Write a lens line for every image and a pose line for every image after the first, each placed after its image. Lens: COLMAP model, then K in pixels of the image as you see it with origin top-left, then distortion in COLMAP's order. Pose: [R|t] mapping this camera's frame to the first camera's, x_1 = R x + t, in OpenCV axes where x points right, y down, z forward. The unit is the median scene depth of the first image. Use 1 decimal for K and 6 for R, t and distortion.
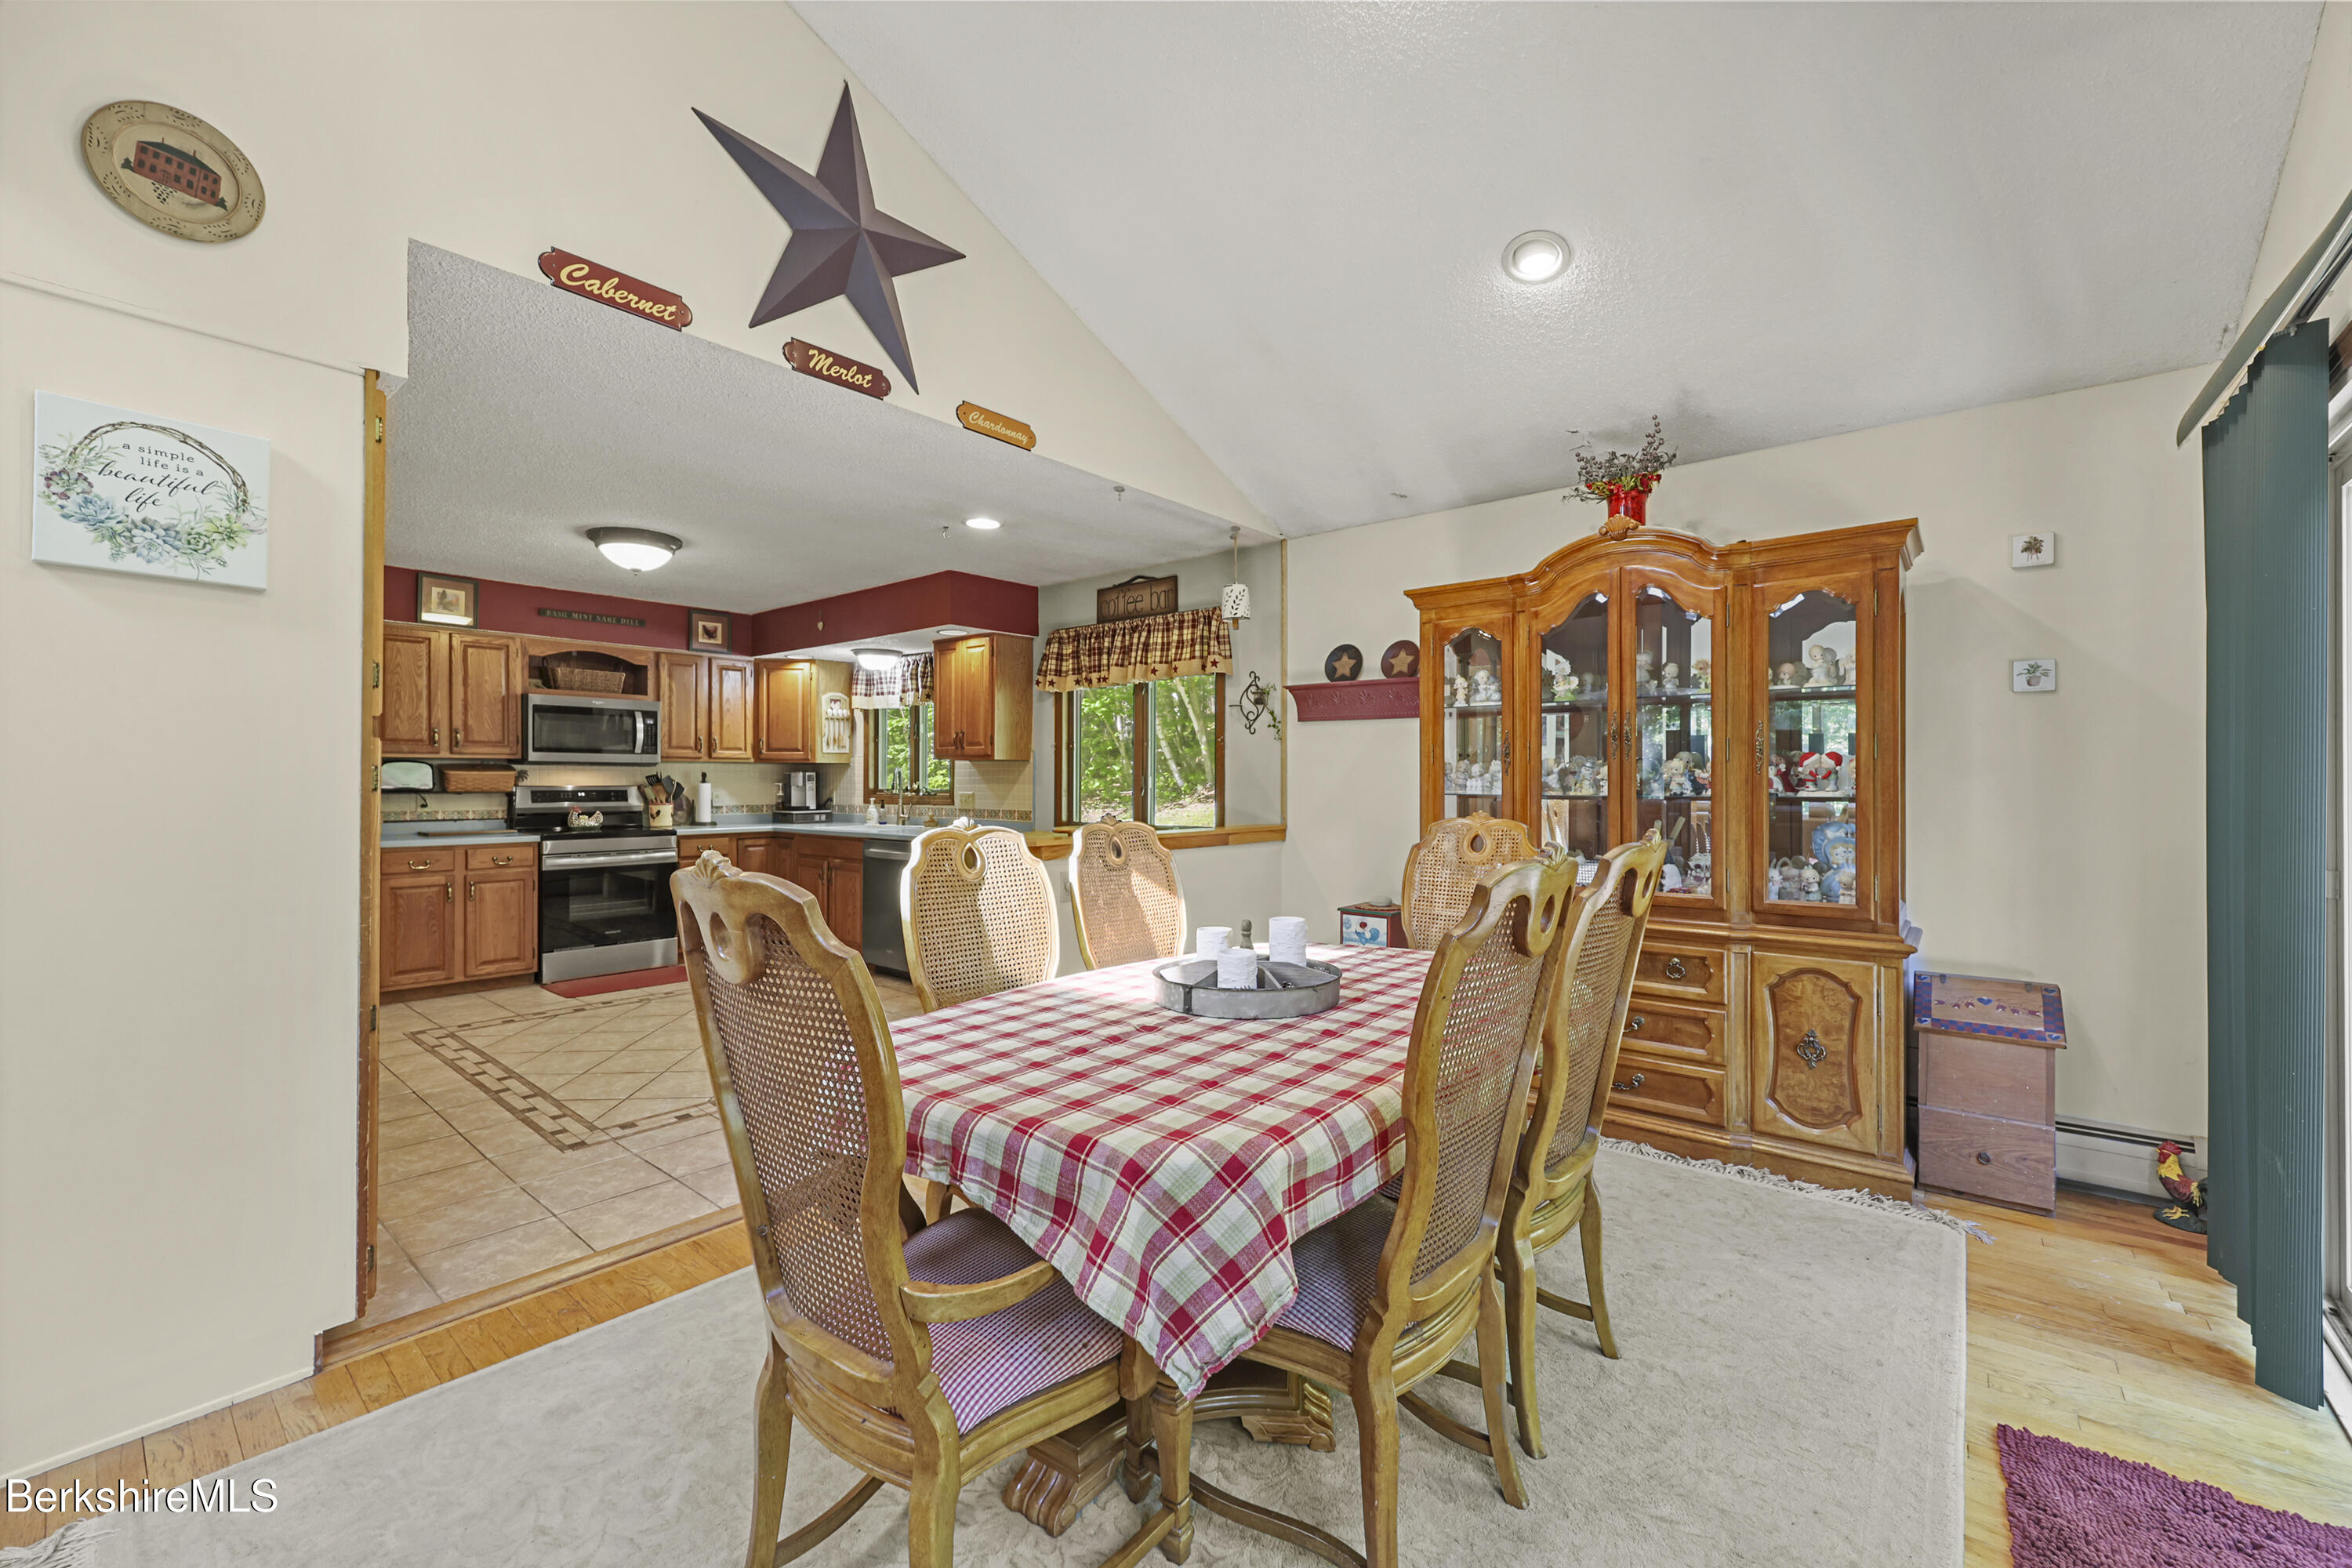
lens RADIAL K [[954.4, 0, 1184.9], [0, 954.4, 785.1], [0, 0, 1]] dist [-0.000938, 0.000086]
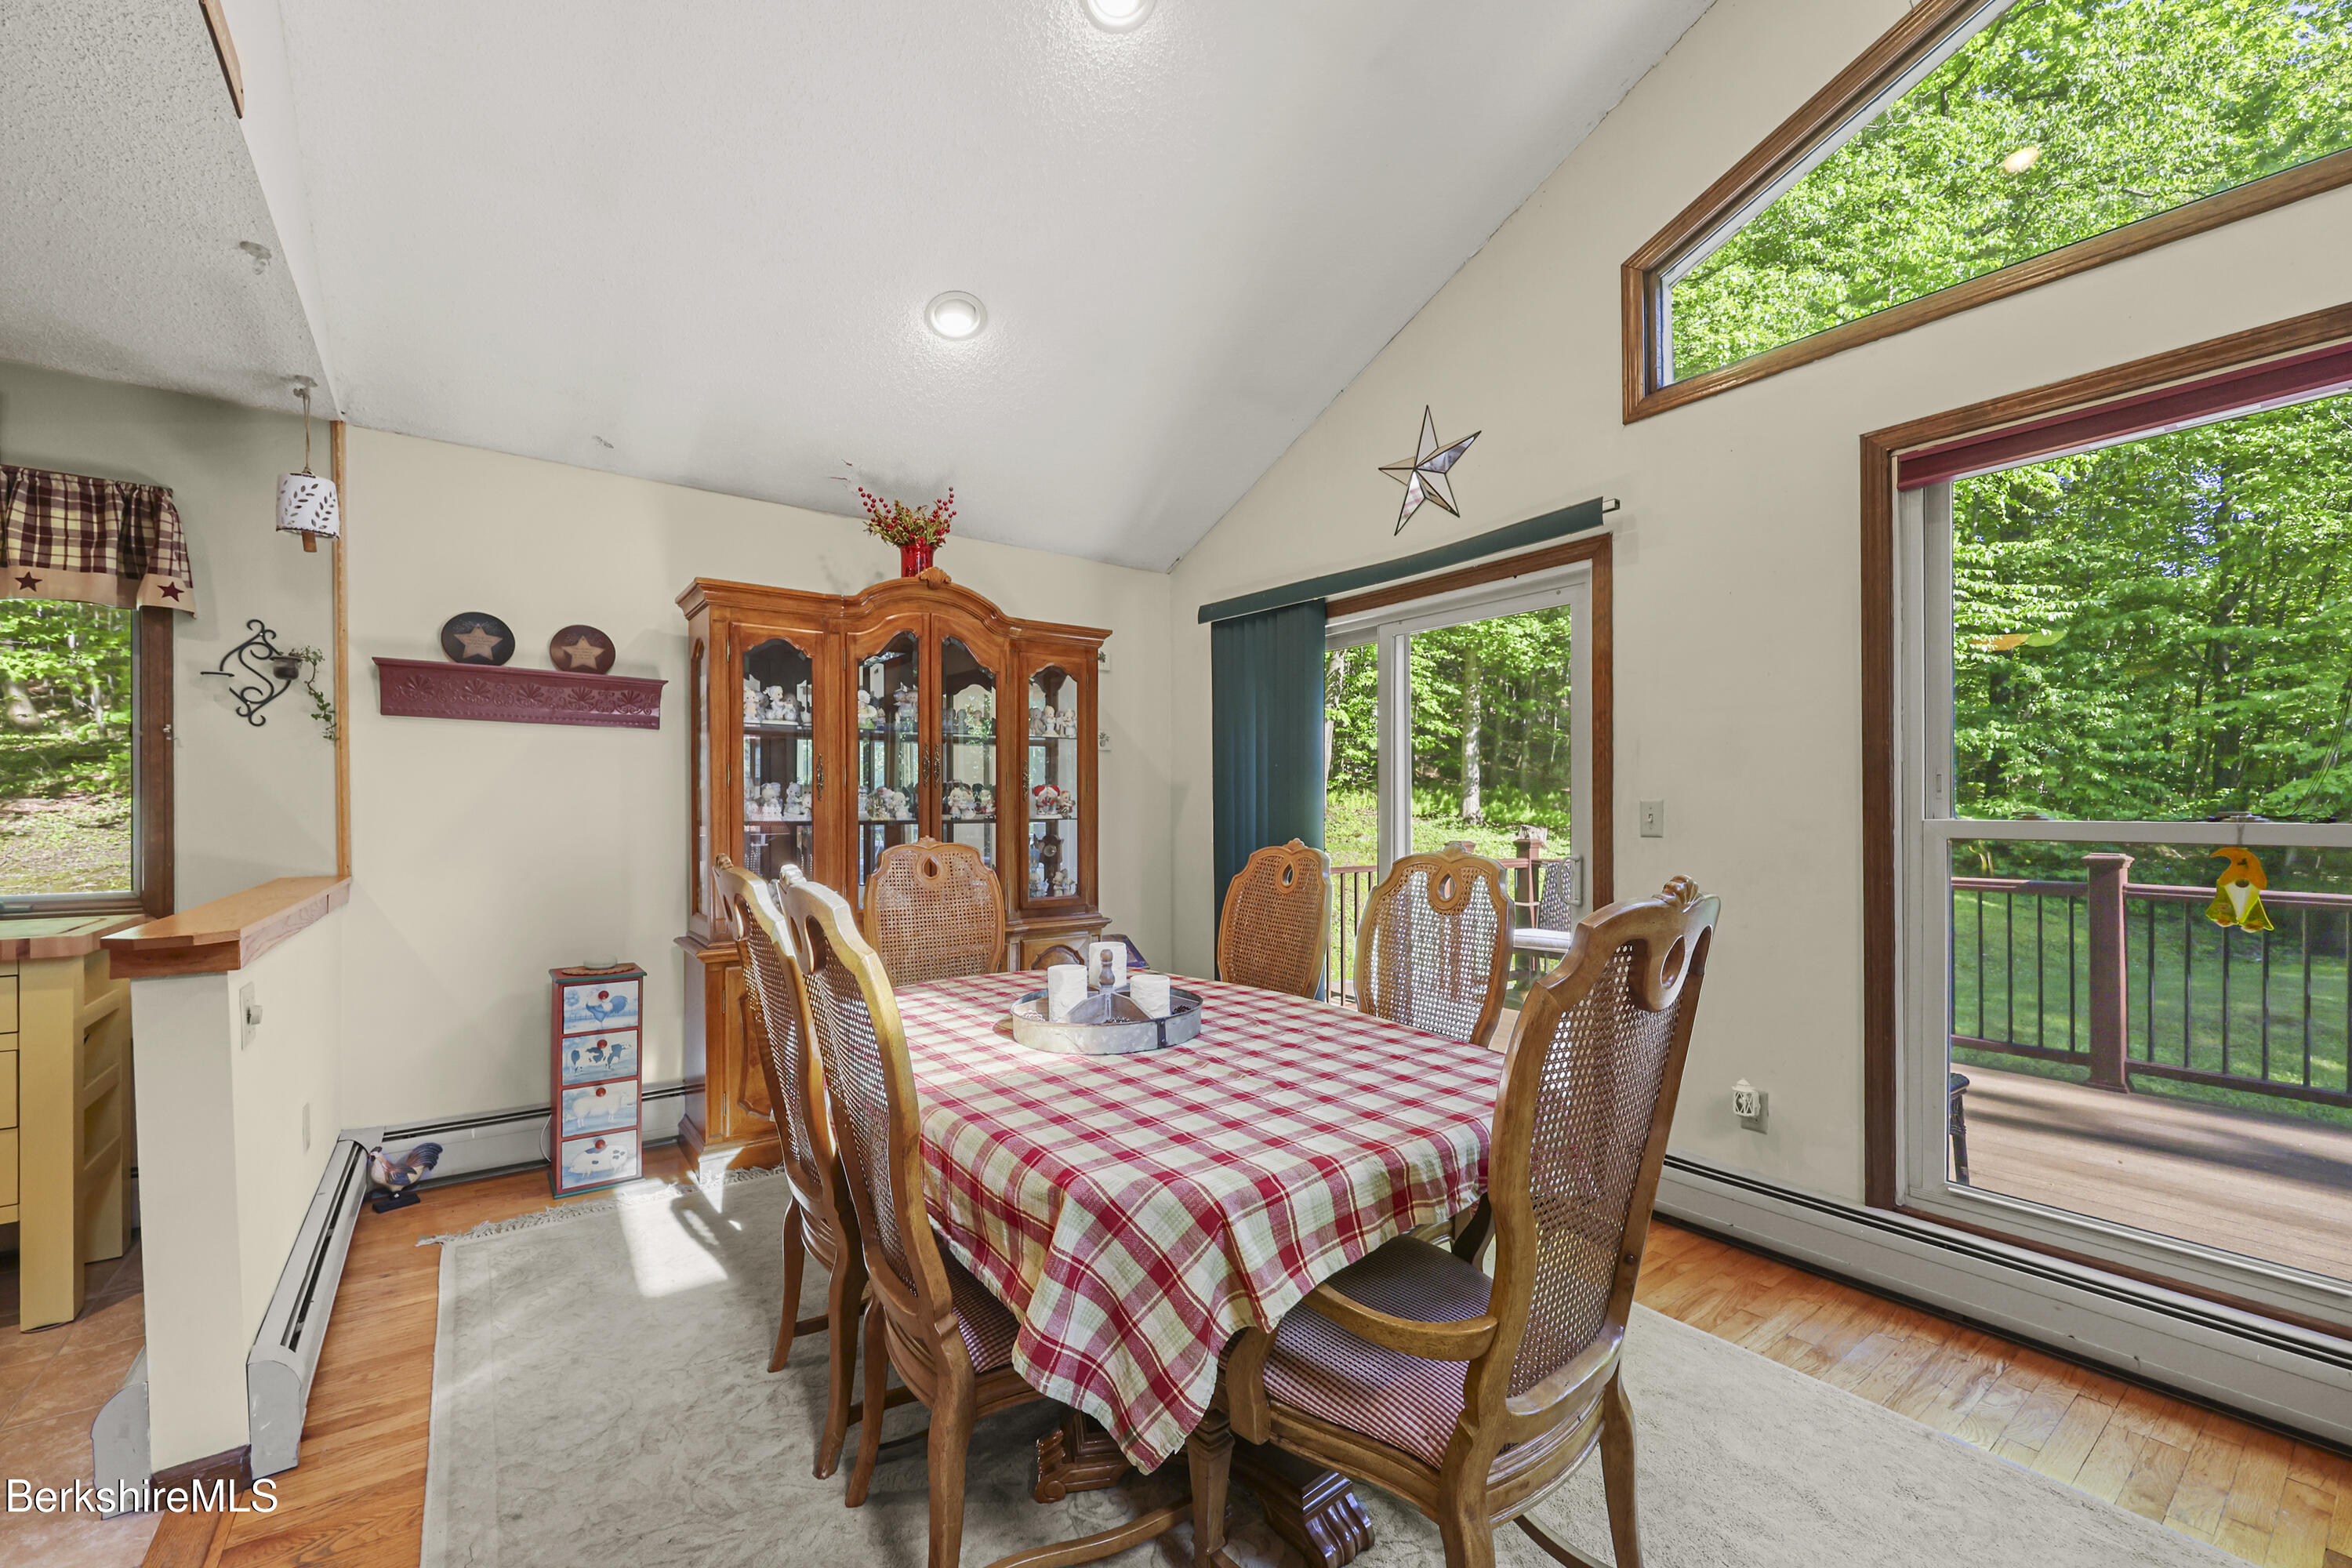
lens RADIAL K [[954.4, 0, 1181.9], [0, 954.4, 812.0], [0, 0, 1]] dist [-0.000938, 0.000086]
pose [[0.225713, -0.003530, 0.974187, -0.325317], [0.005396, 0.999983, 0.002373, 0.001038], [-0.974179, 0.004721, 0.225728, 0.269975]]
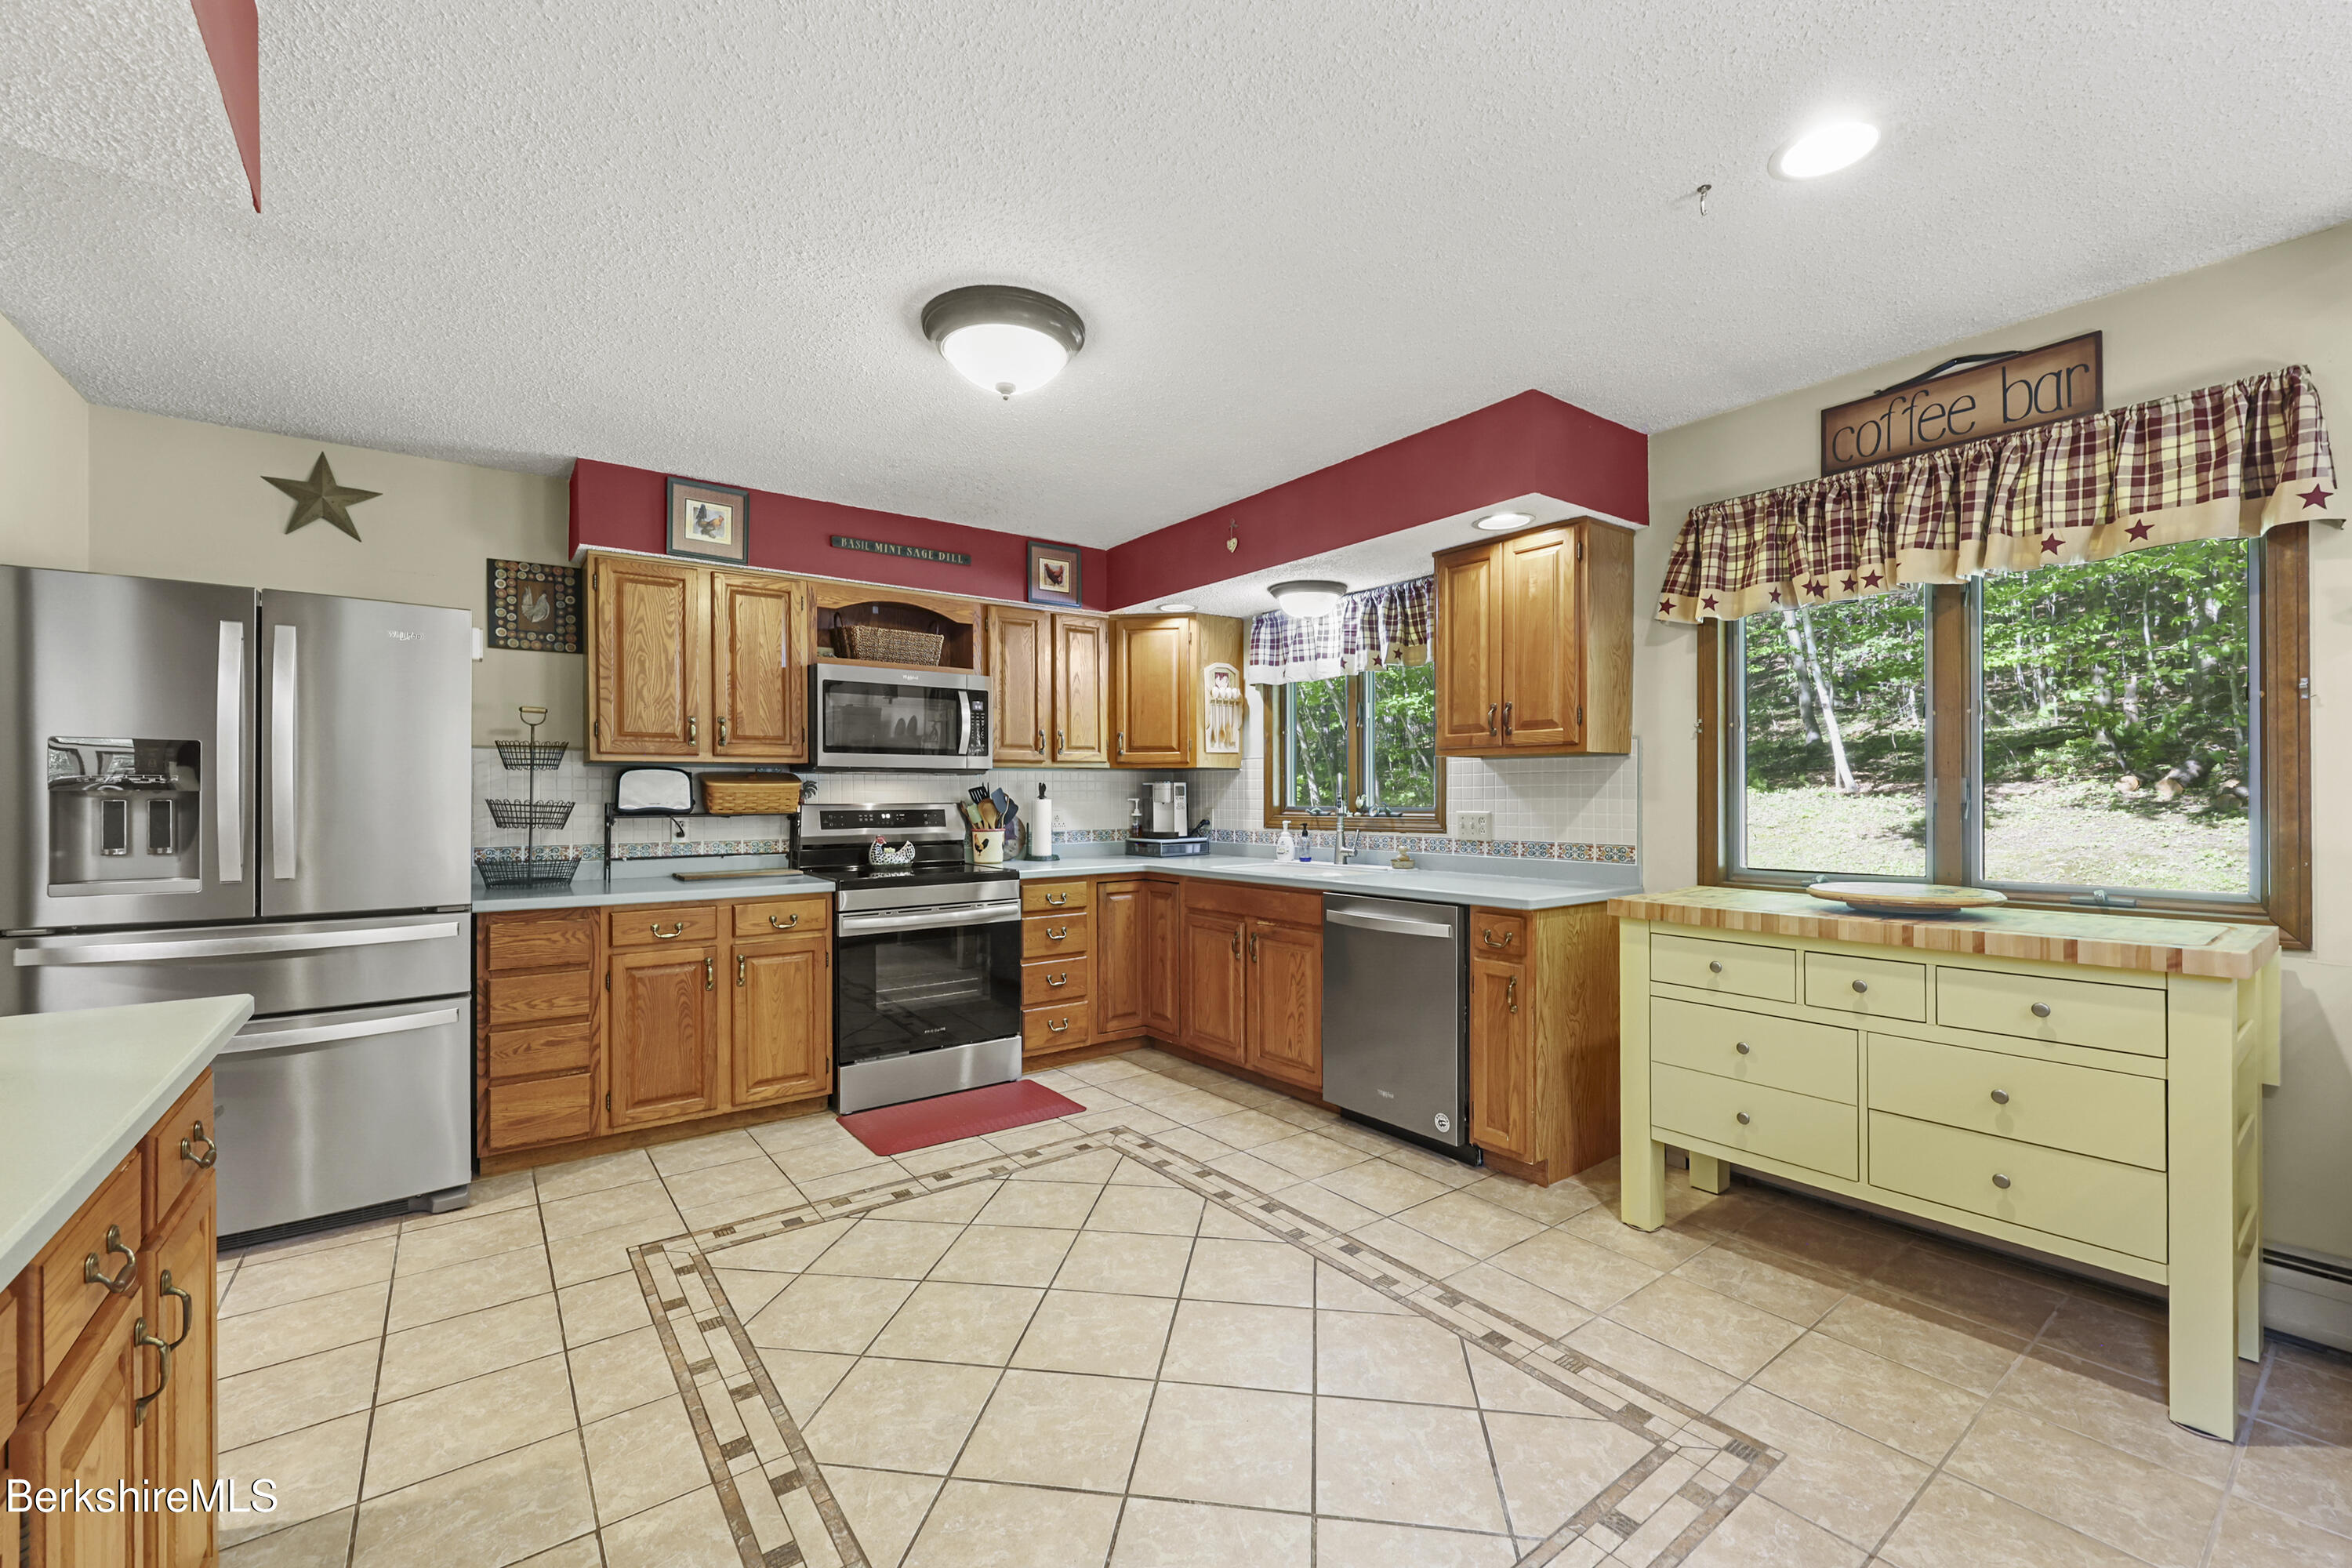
lens RADIAL K [[954.4, 0, 1190.2], [0, 954.4, 801.9], [0, 0, 1]] dist [-0.000938, 0.000086]
pose [[0.975637, -0.004955, -0.219336, -0.305925], [0.005220, 0.999986, 0.000626, 0.000062], [0.219330, -0.001755, 0.975649, 0.431733]]
